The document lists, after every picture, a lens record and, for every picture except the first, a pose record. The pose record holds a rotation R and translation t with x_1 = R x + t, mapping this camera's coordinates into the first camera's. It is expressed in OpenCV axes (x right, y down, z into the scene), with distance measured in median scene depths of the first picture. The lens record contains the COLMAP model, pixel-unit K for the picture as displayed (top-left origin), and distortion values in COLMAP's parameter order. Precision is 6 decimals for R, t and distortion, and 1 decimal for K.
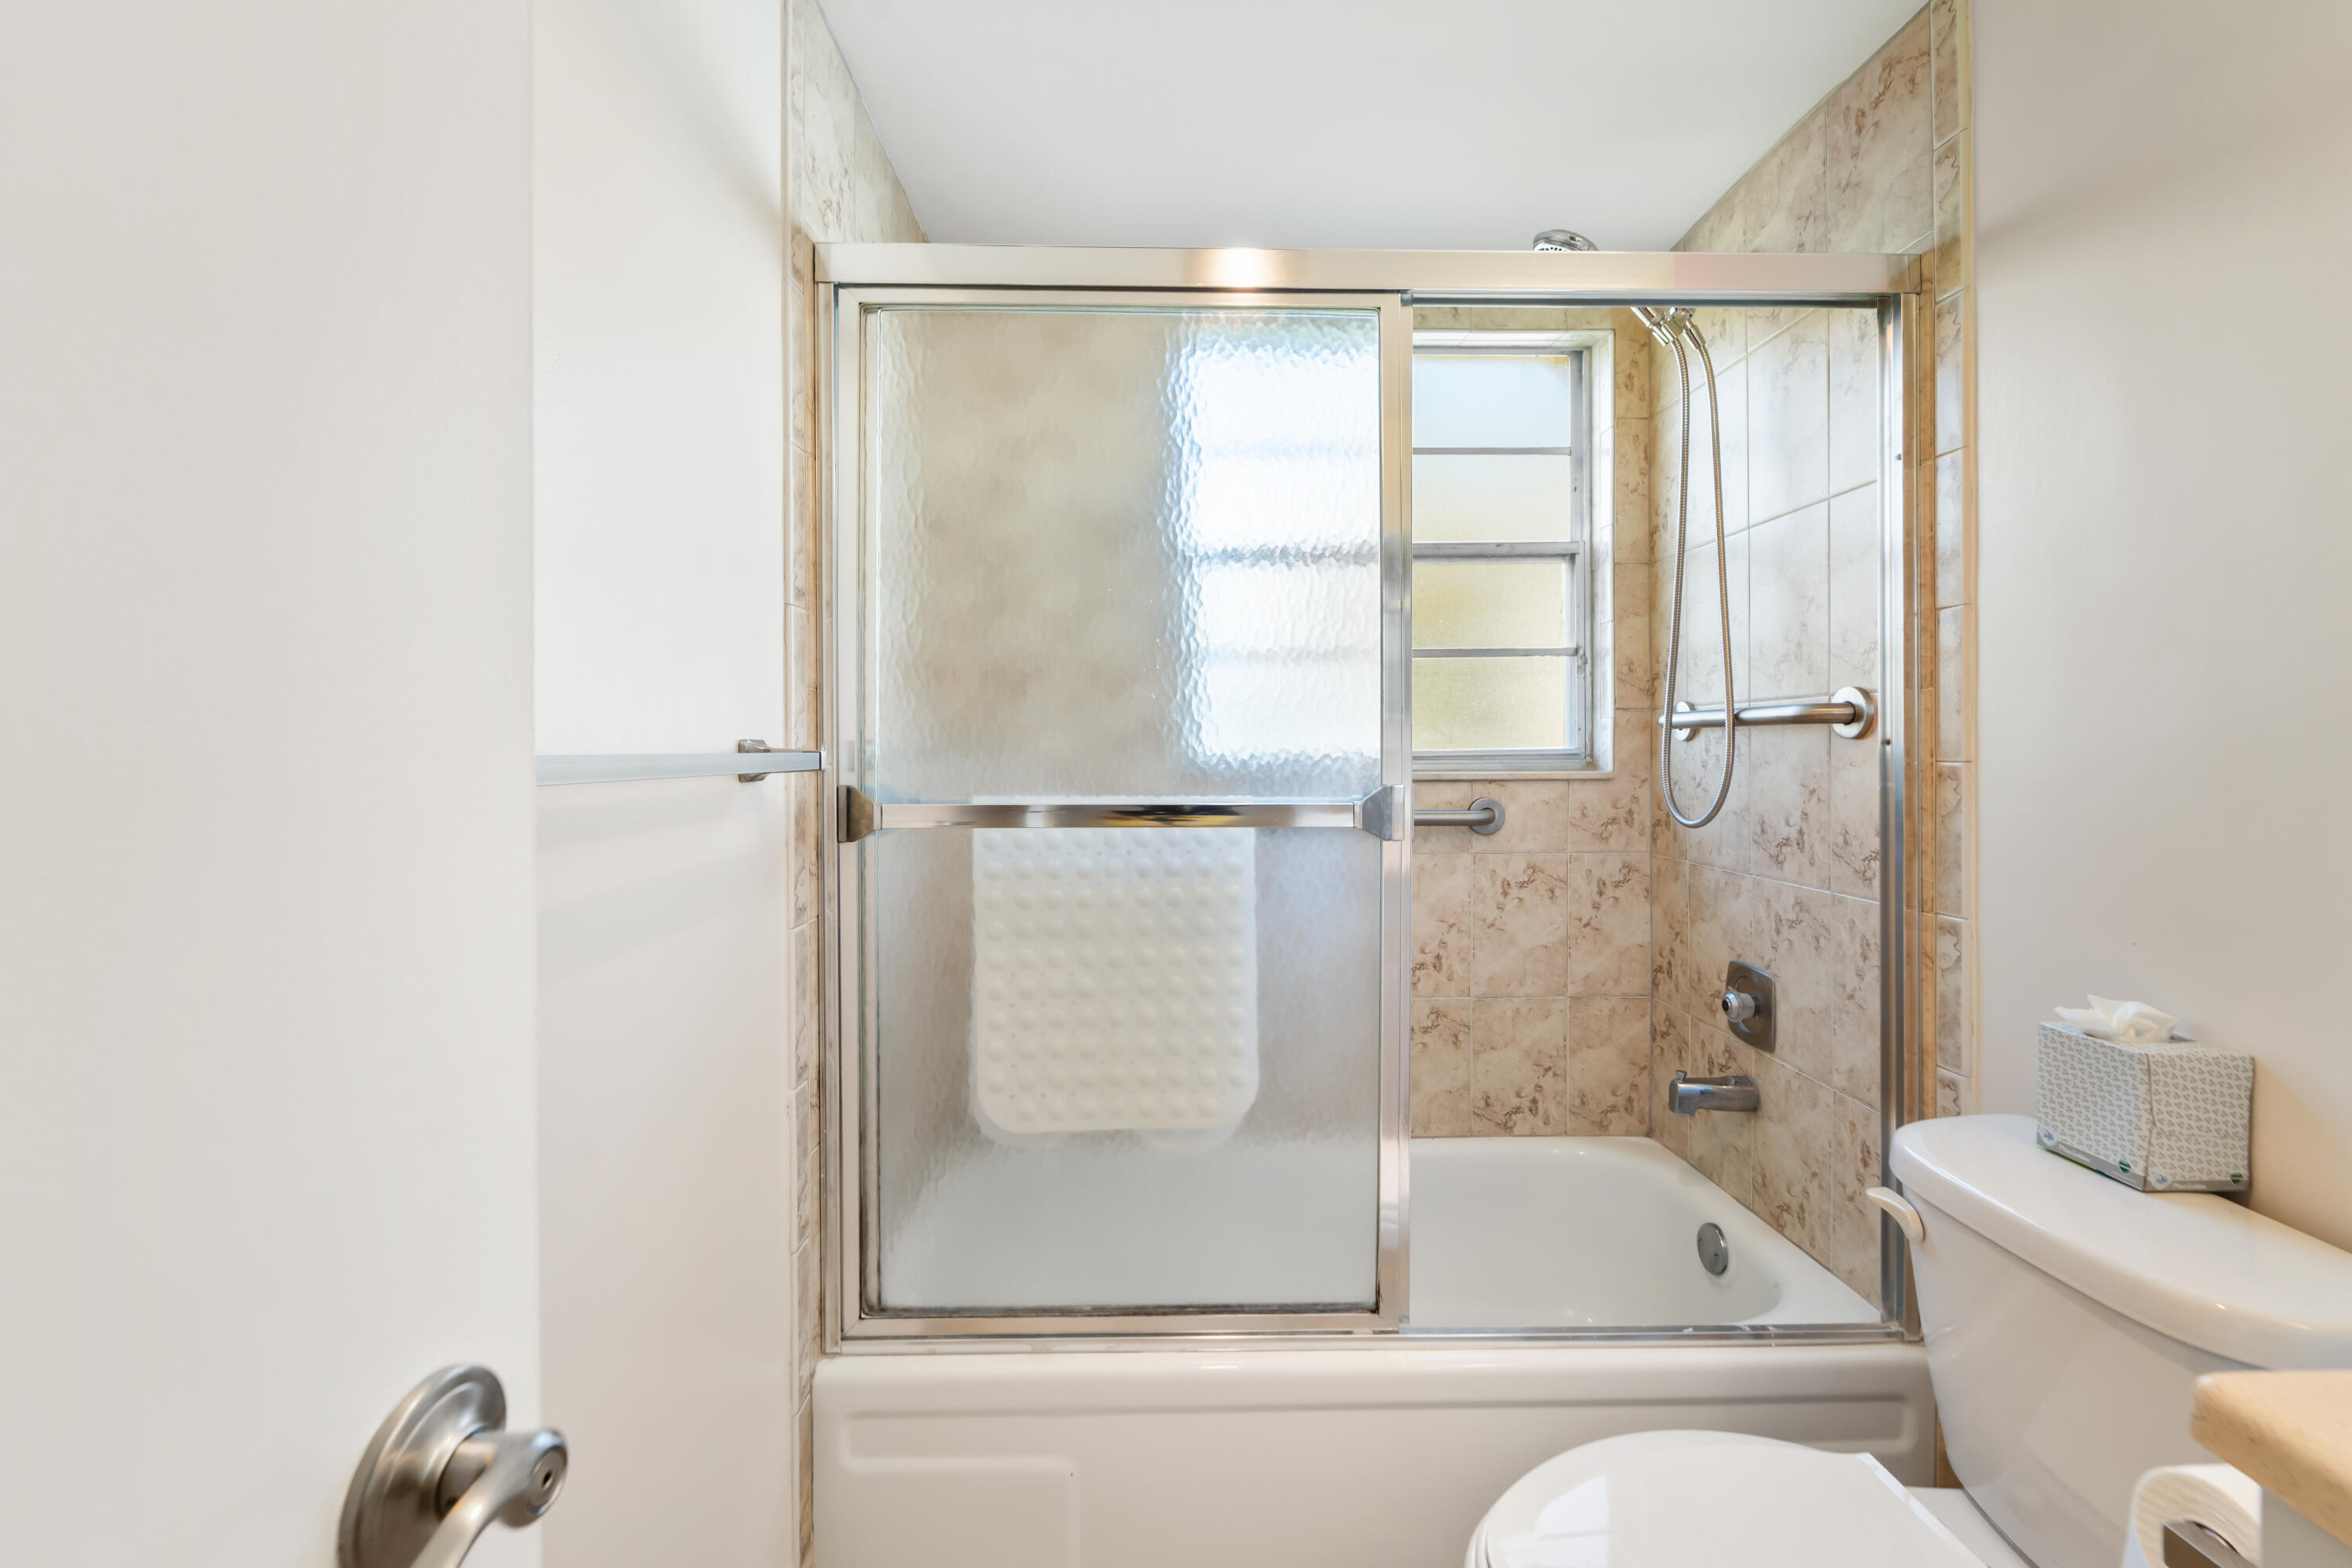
lens RADIAL K [[969.0, 0, 1181.6], [0, 969.0, 736.7], [0, 0, 1]] dist [-0.000719, -0.000799]
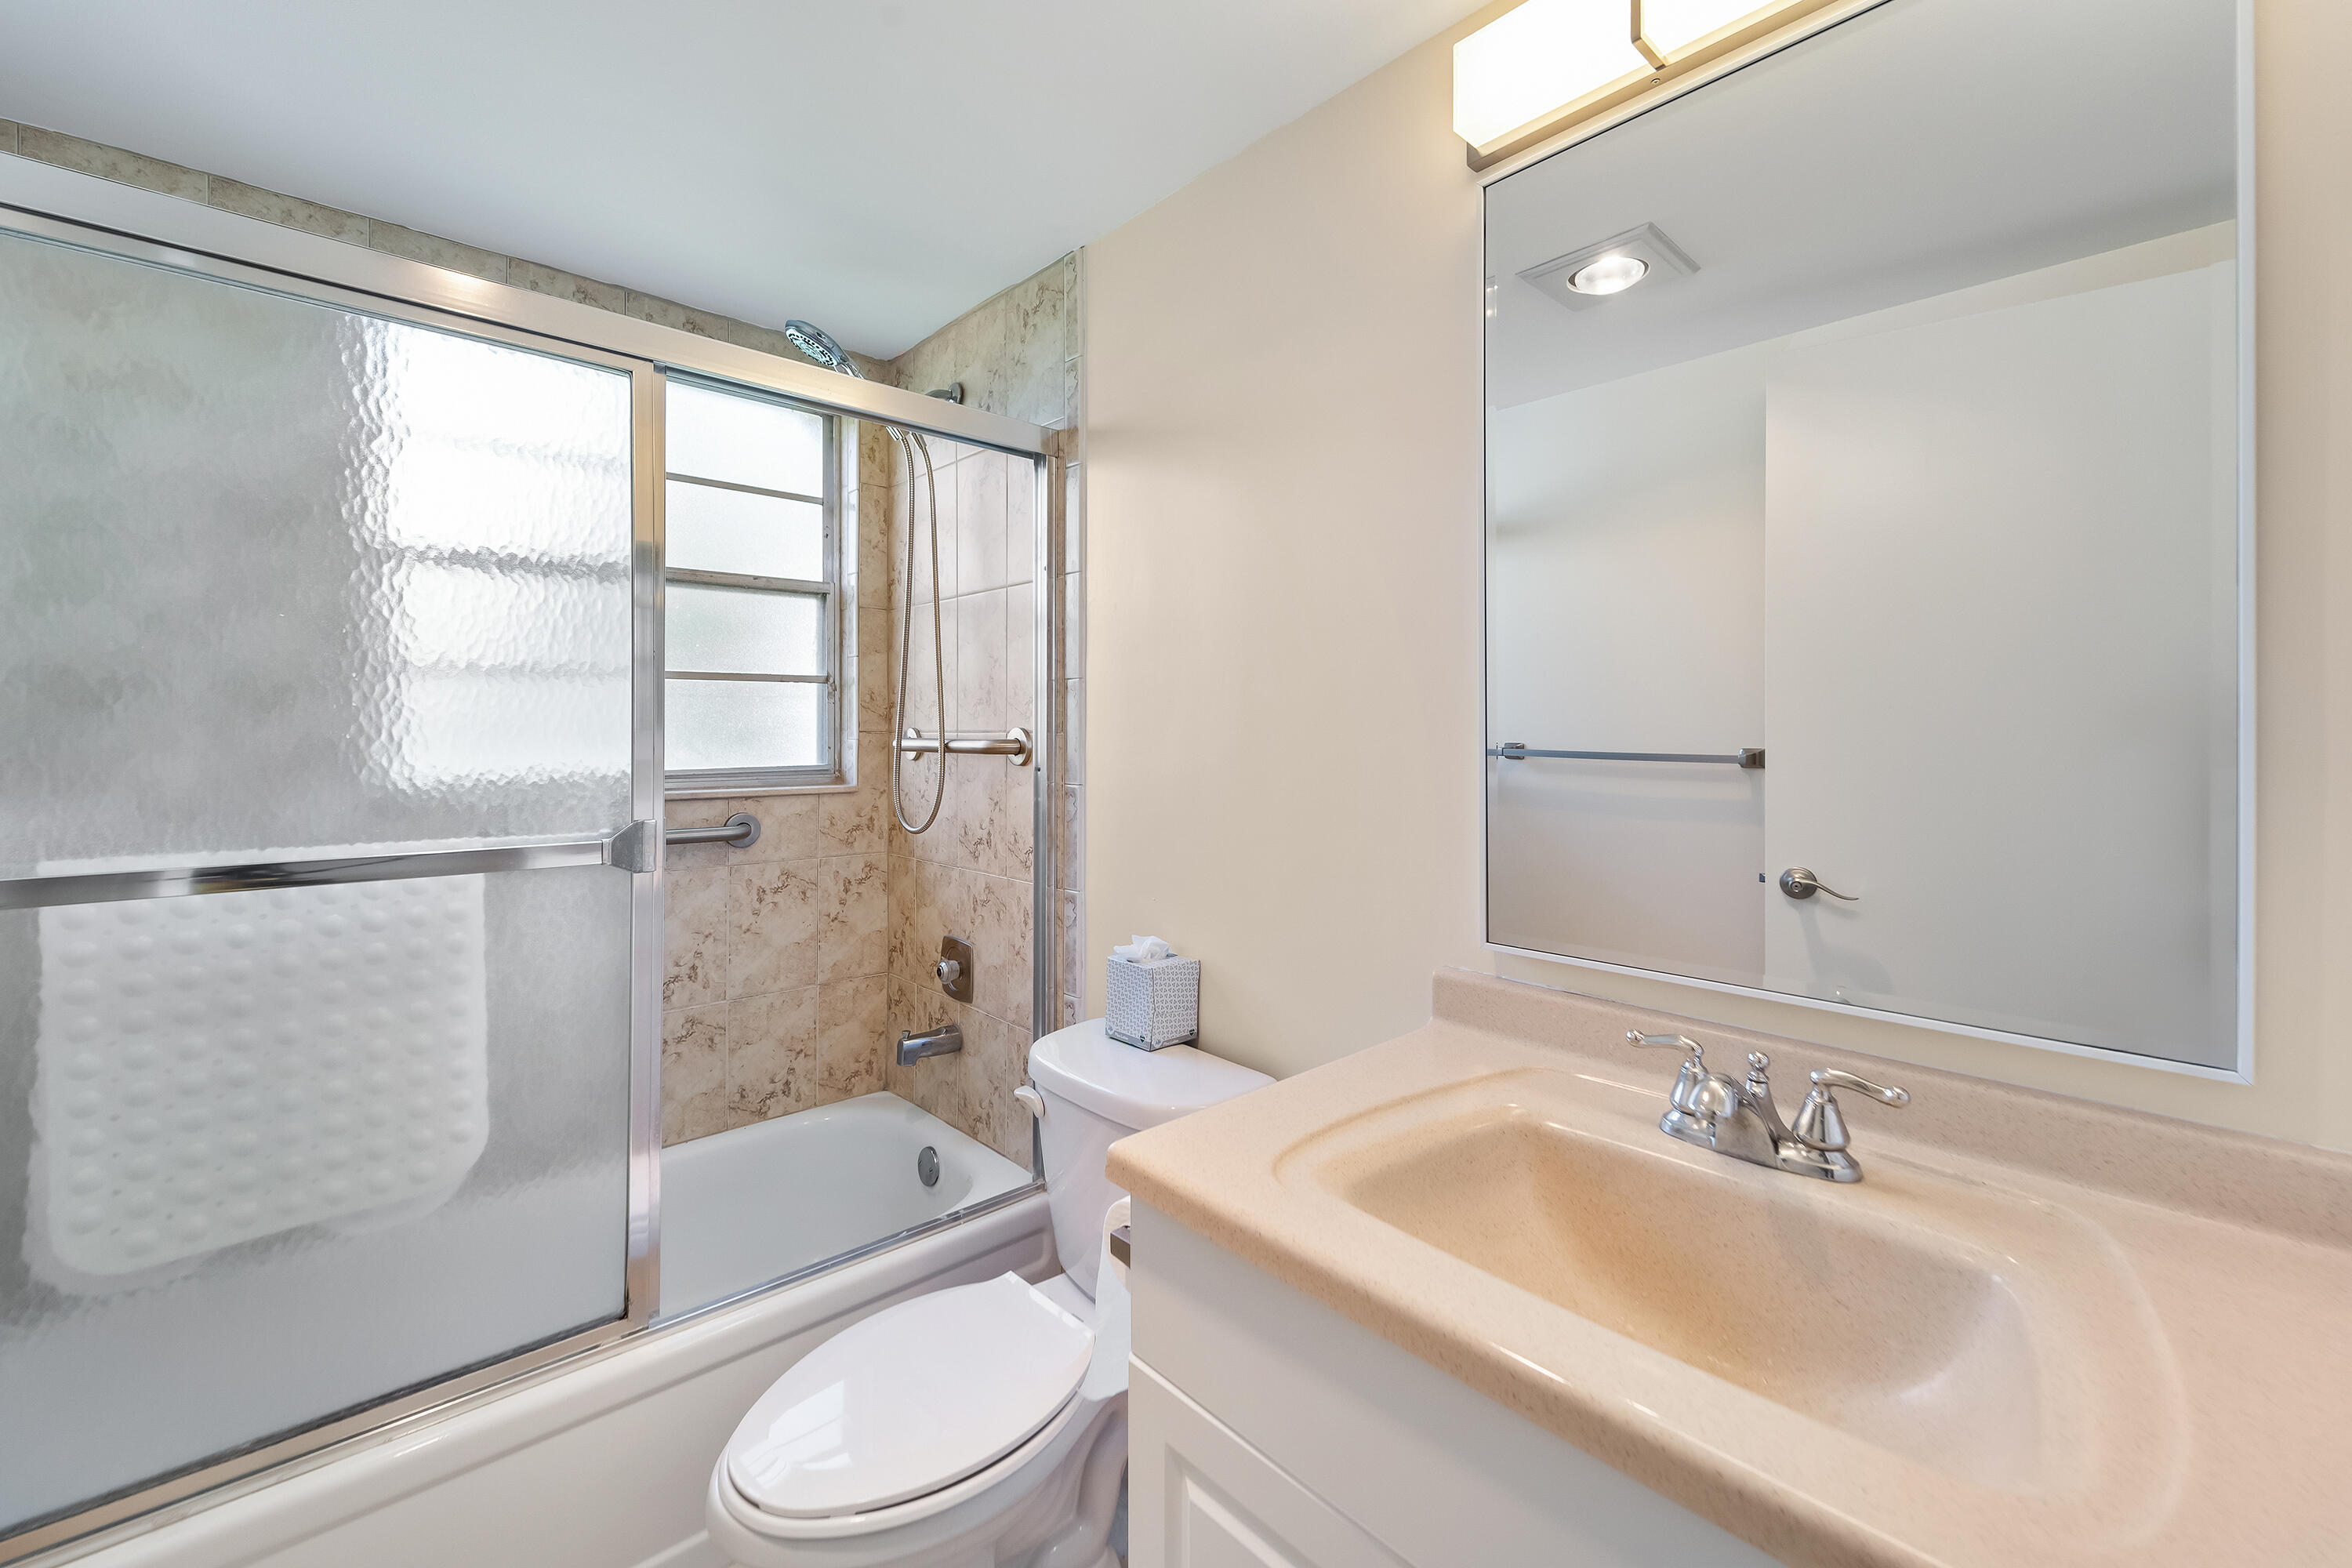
lens RADIAL K [[969.0, 0, 1181.6], [0, 969.0, 736.7], [0, 0, 1]] dist [-0.000719, -0.000799]
pose [[0.753651, -0.001187, 0.657274, -0.028978], [-0.011552, 0.999820, 0.015052, -0.051269], [-0.657173, -0.018936, 0.753502, -0.150886]]
